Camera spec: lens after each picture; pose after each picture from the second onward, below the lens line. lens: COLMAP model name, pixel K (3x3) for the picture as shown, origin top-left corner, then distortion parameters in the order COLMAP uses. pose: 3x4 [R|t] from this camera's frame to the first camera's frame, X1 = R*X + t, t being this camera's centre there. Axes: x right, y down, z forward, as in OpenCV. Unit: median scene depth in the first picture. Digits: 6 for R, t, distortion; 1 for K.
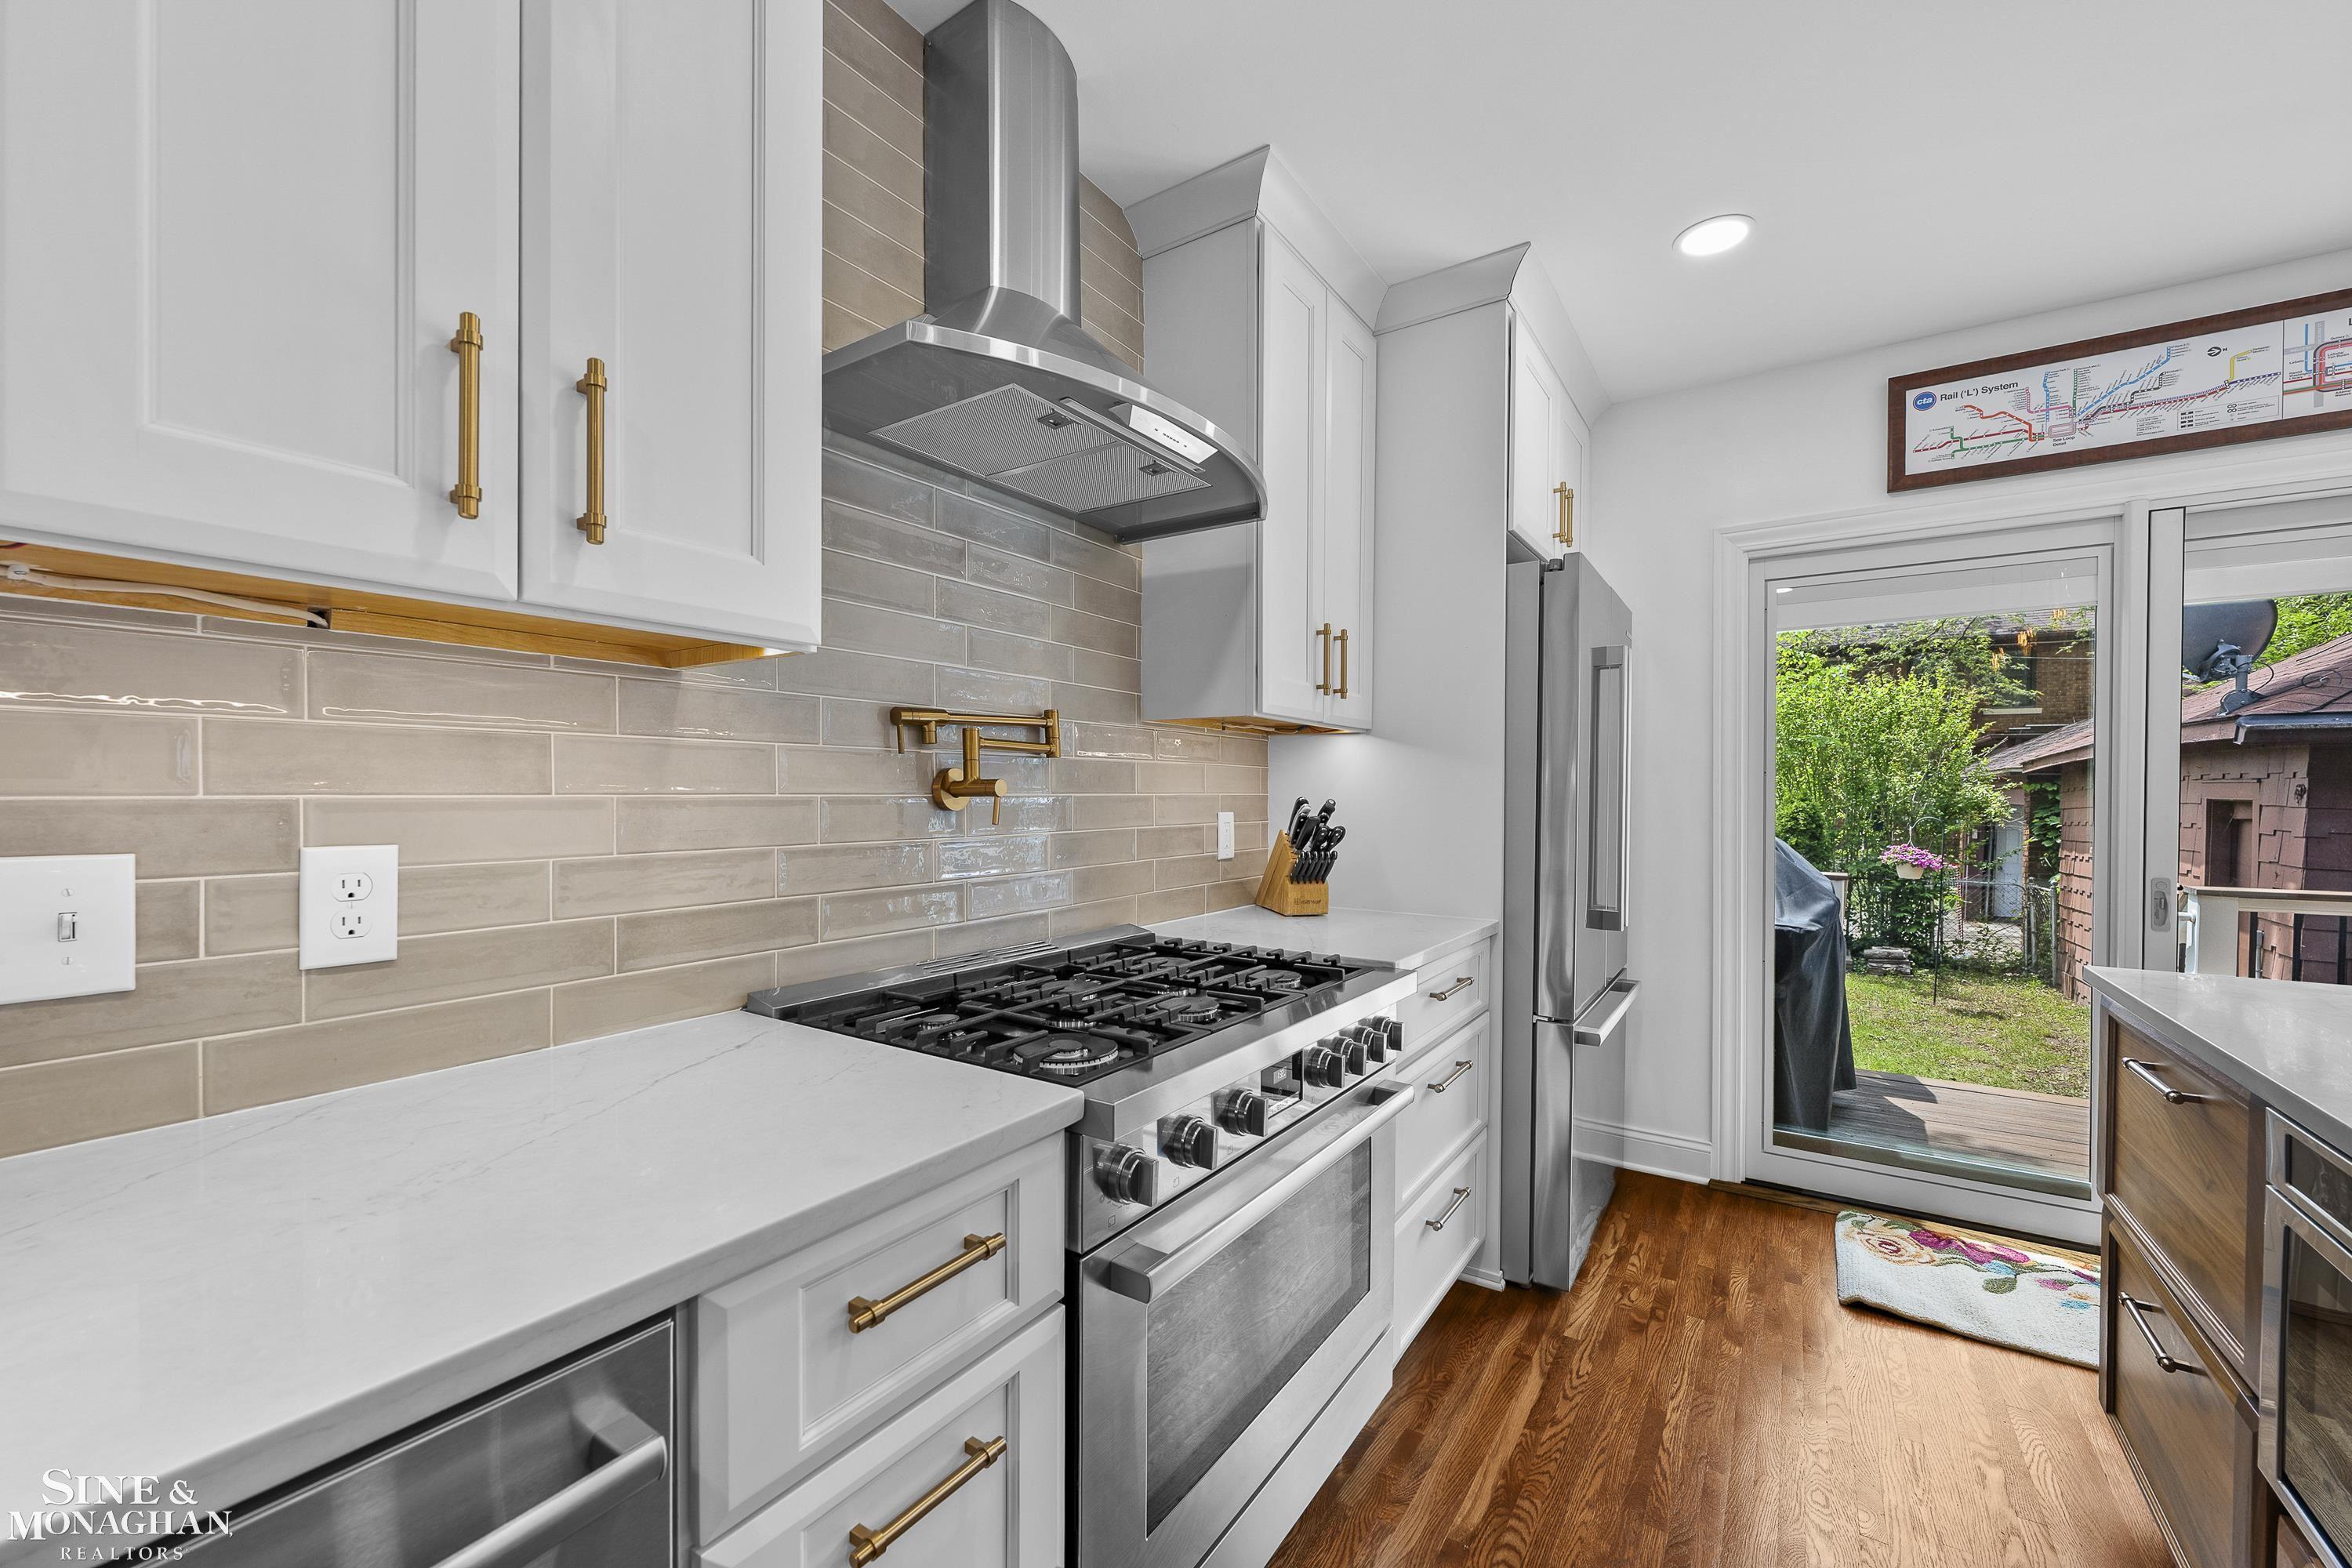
lens RADIAL K [[944.0, 0, 1169.8], [0, 944.0, 796.2], [0, 0, 1]] dist [-0.000736, 0.000877]
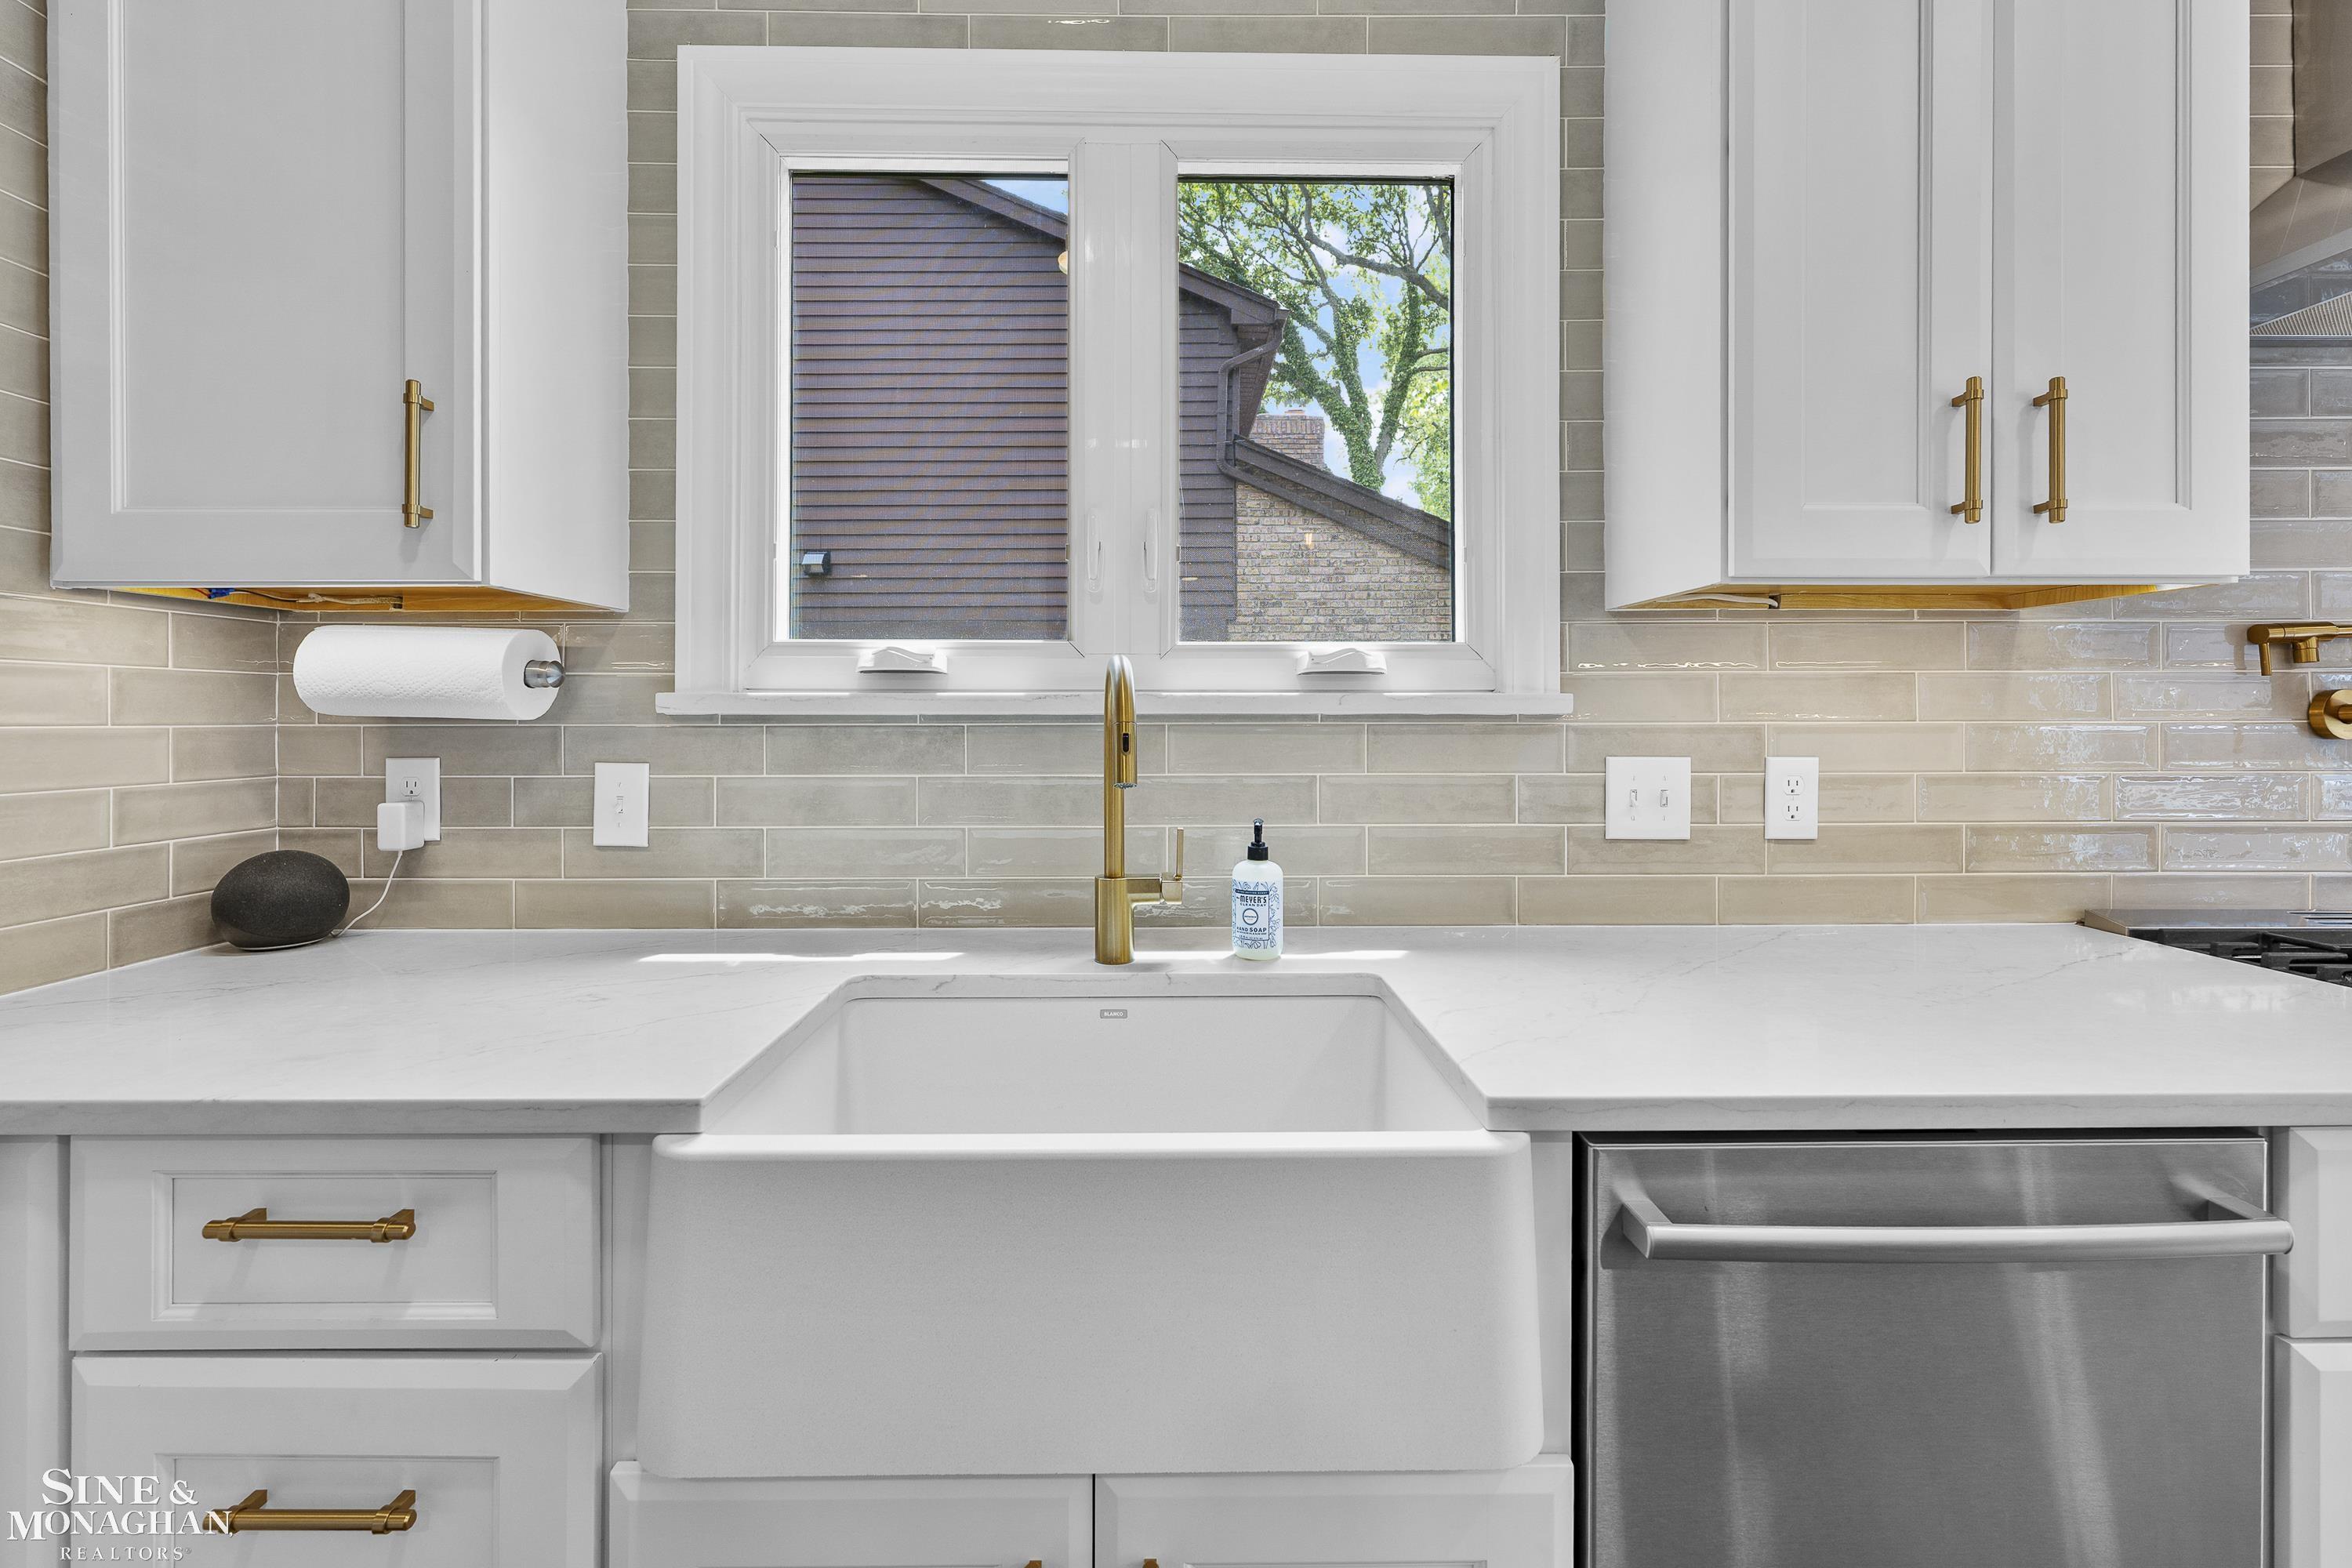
lens RADIAL K [[944.0, 0, 1220.6], [0, 944.0, 715.9], [0, 0, 1]] dist [-0.000736, 0.000877]
pose [[0.569551, -0.006243, -0.821932, -0.174515], [0.000231, 0.999972, -0.007435, 0.000588], [0.821956, 0.004044, 0.569536, -0.536872]]
